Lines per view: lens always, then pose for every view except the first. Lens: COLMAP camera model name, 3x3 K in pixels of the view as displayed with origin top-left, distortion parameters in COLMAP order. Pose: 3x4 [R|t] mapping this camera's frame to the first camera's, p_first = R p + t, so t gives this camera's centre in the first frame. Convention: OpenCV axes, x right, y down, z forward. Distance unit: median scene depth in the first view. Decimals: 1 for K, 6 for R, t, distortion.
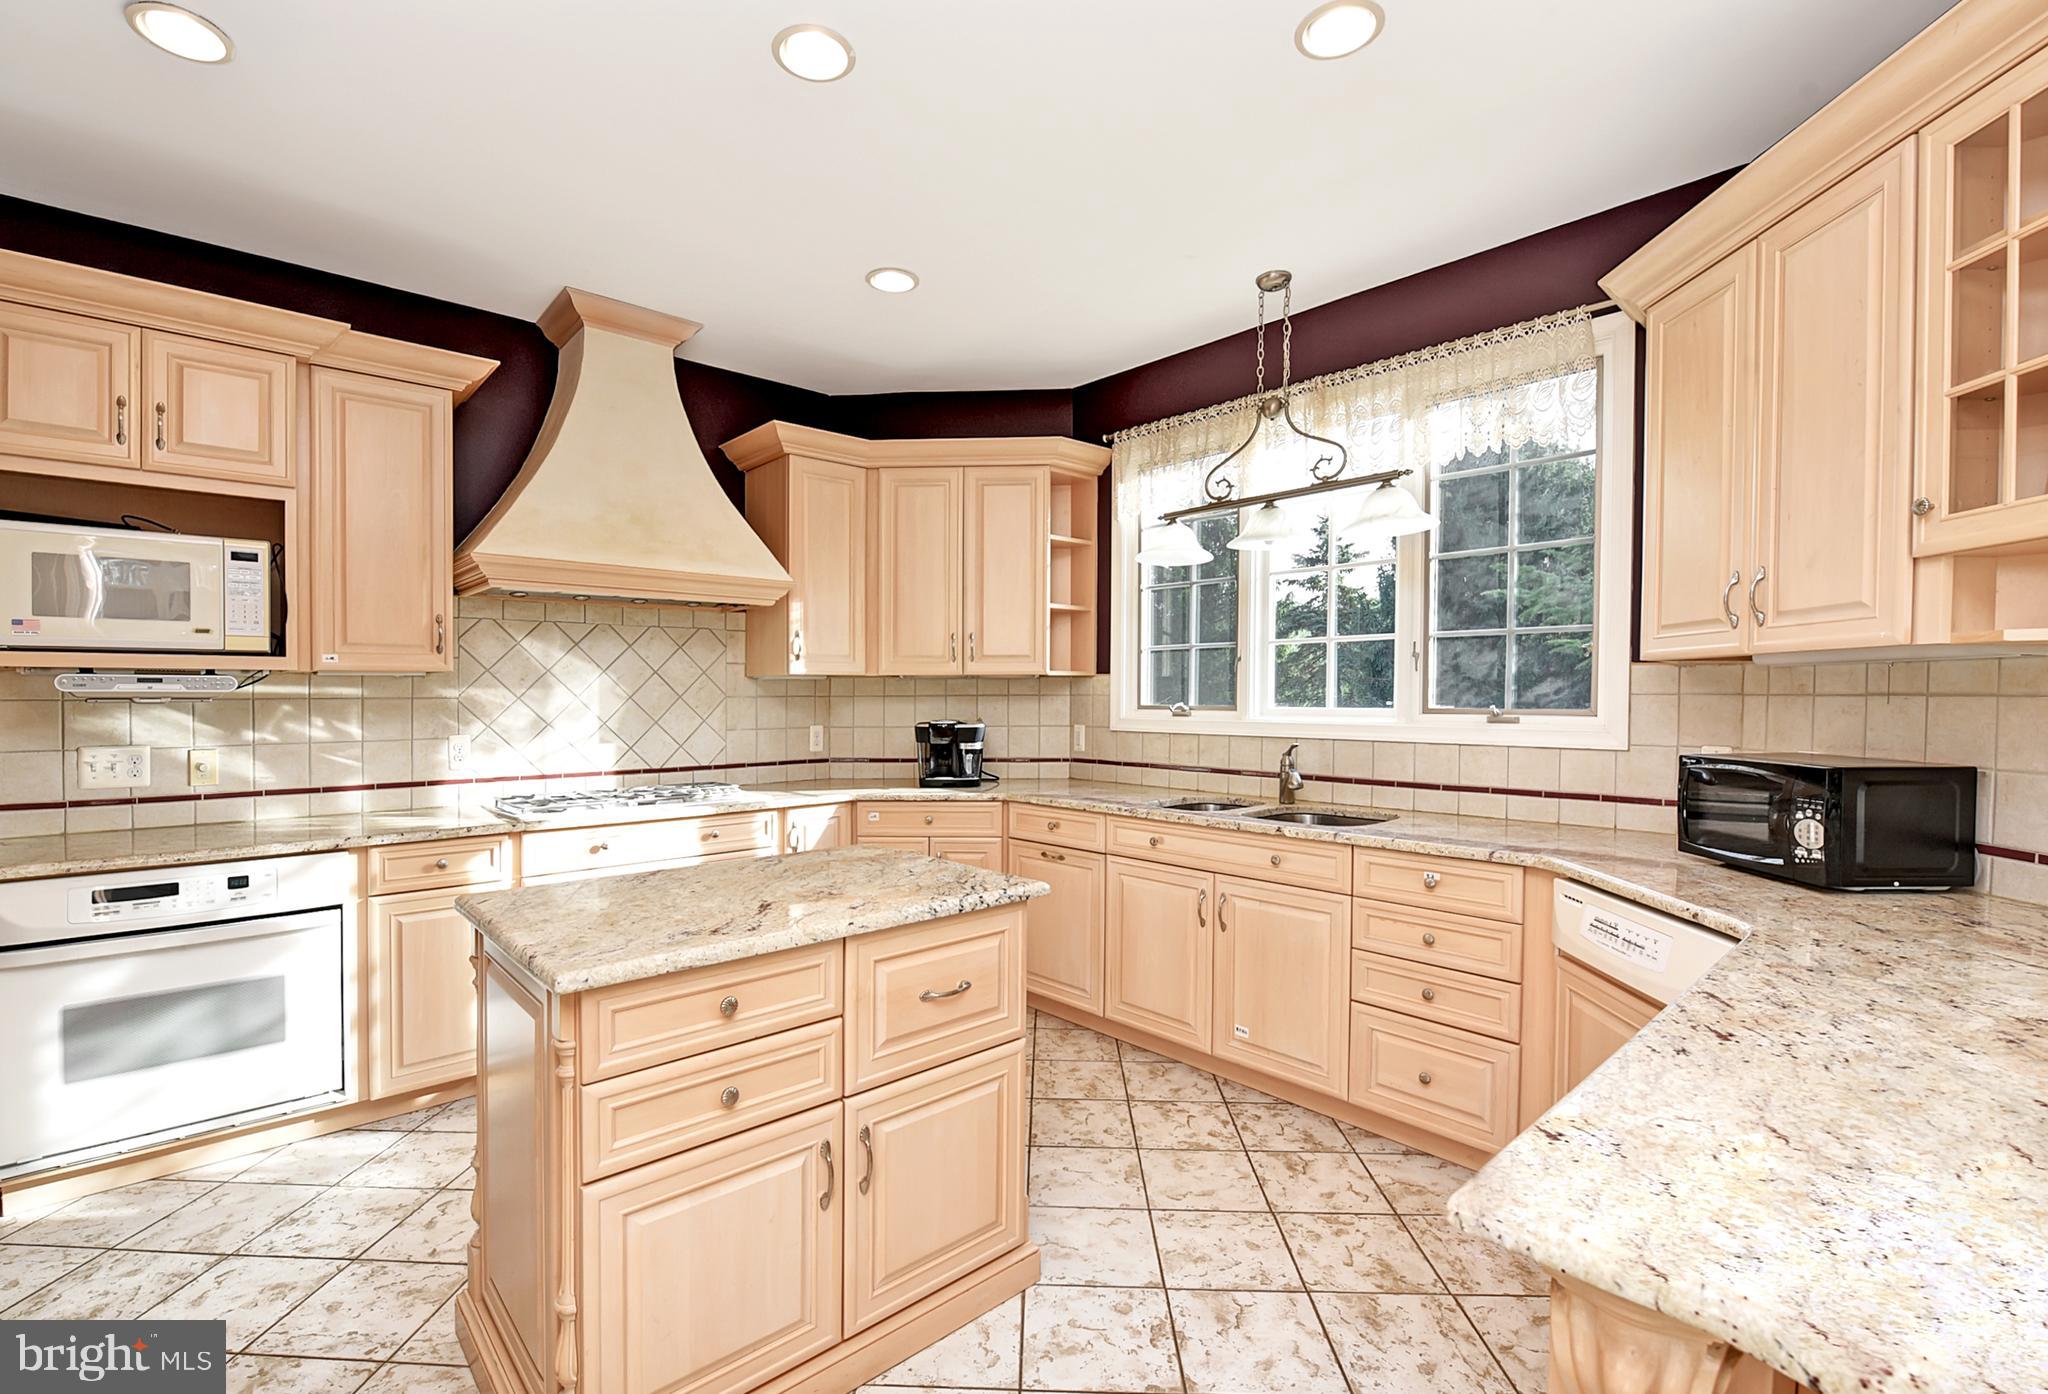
lens RADIAL K [[925.4, 0, 1013.7], [0, 925.4, 693.5], [0, 0, 1]] dist [-0.001621, -0.001160]
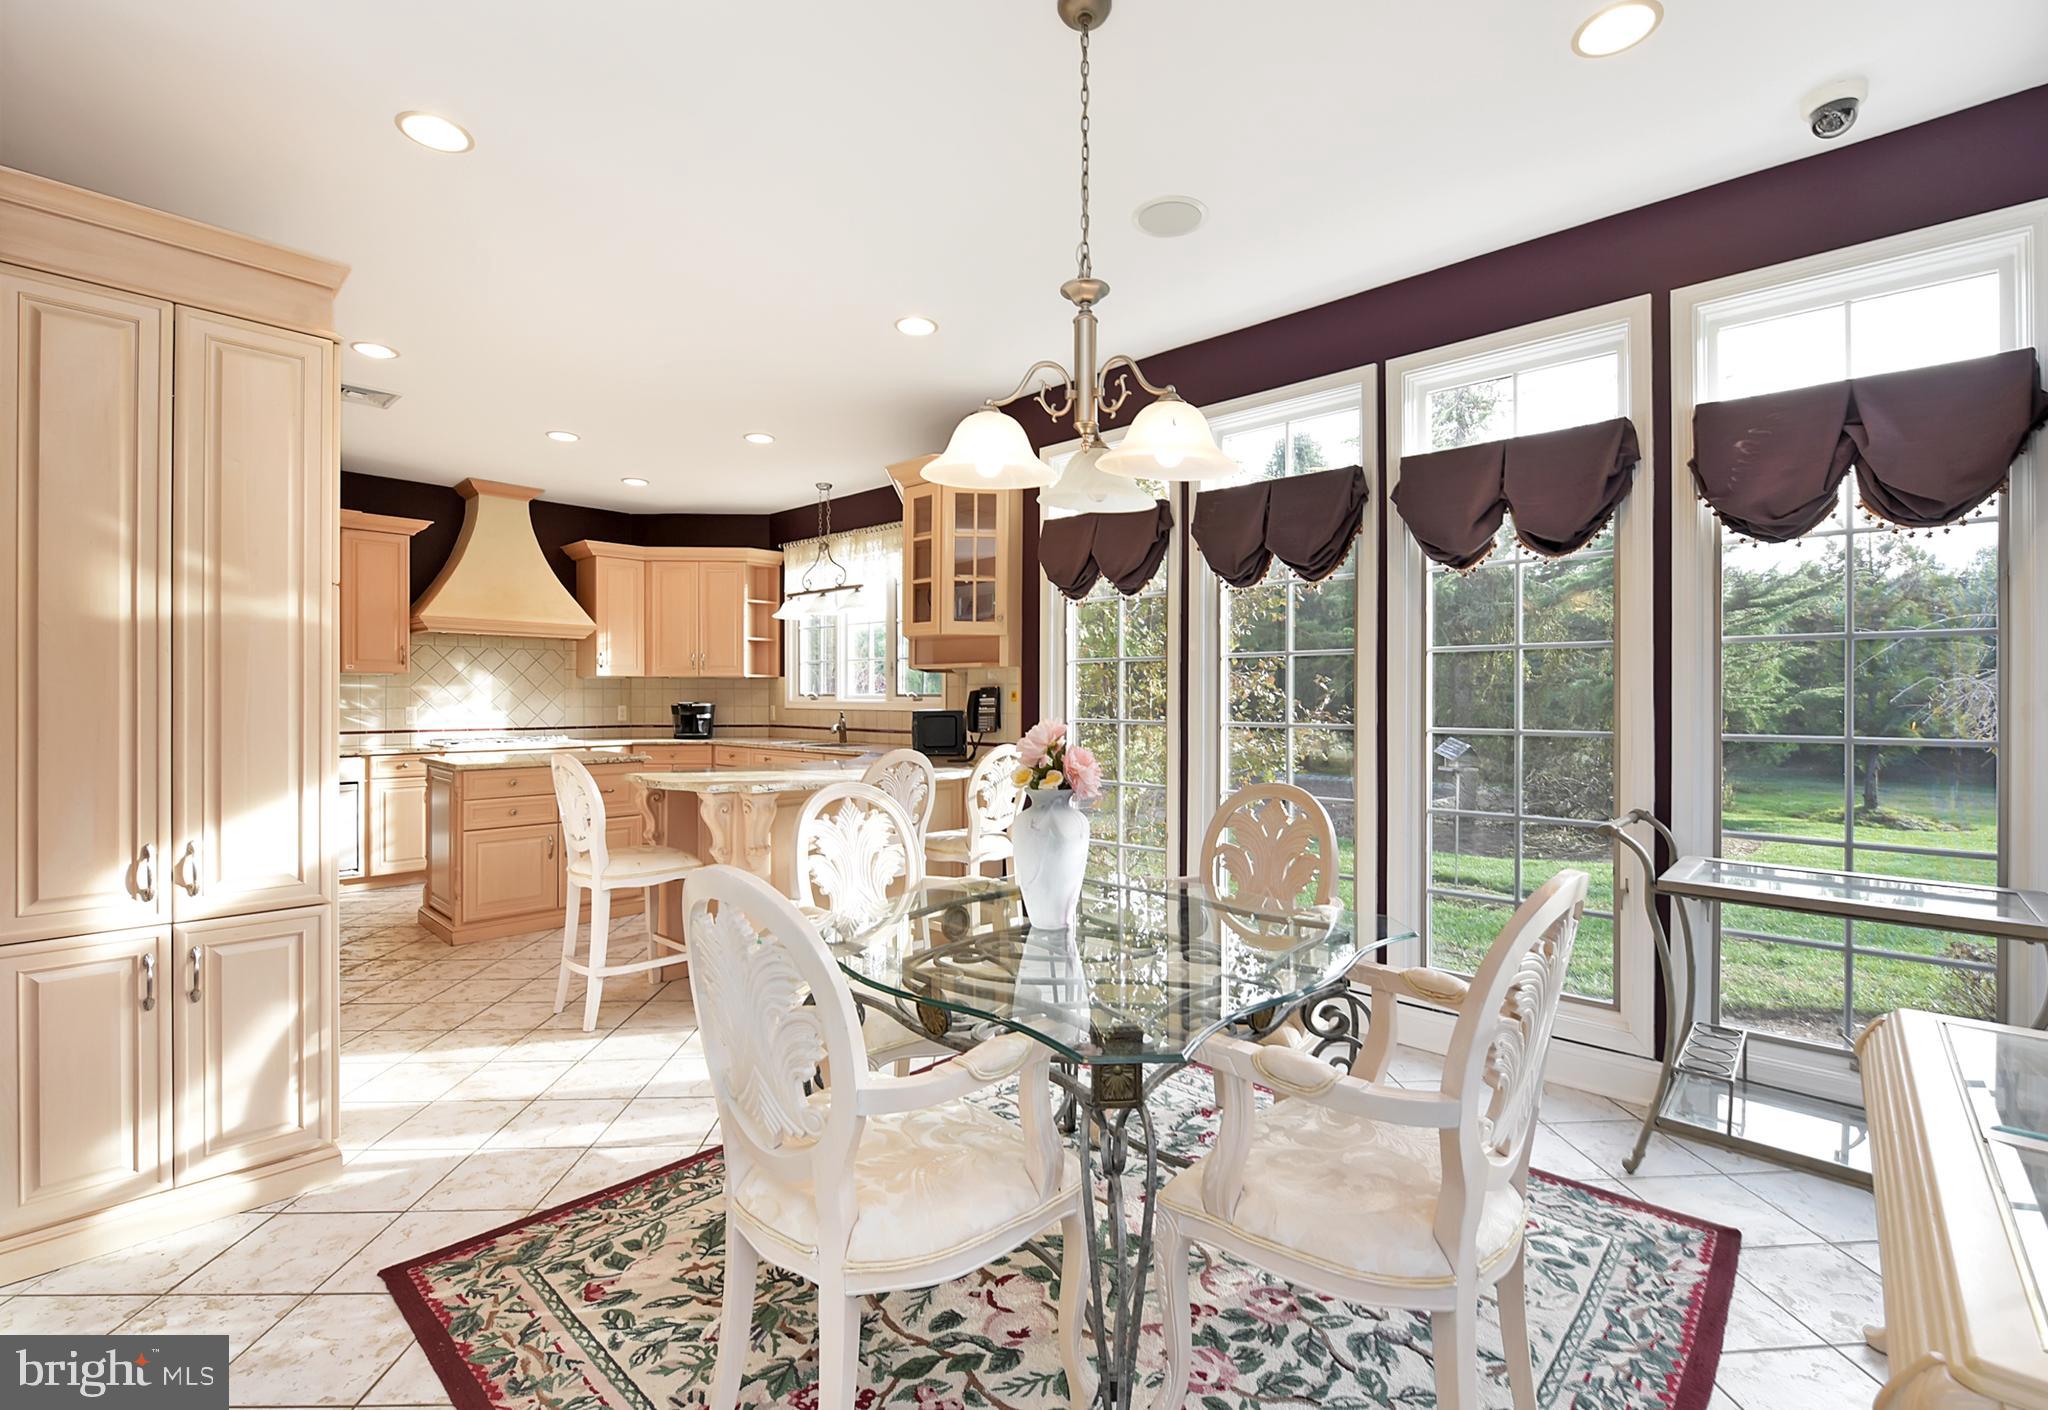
lens RADIAL K [[925.4, 0, 1012.6], [0, 925.4, 702.4], [0, 0, 1]] dist [-0.001621, -0.001160]
pose [[0.998243, 0.003863, 0.059126, 0.471219], [-0.004133, 0.999982, 0.004445, 0.019991], [-0.059107, -0.004682, 0.998241, -0.874319]]
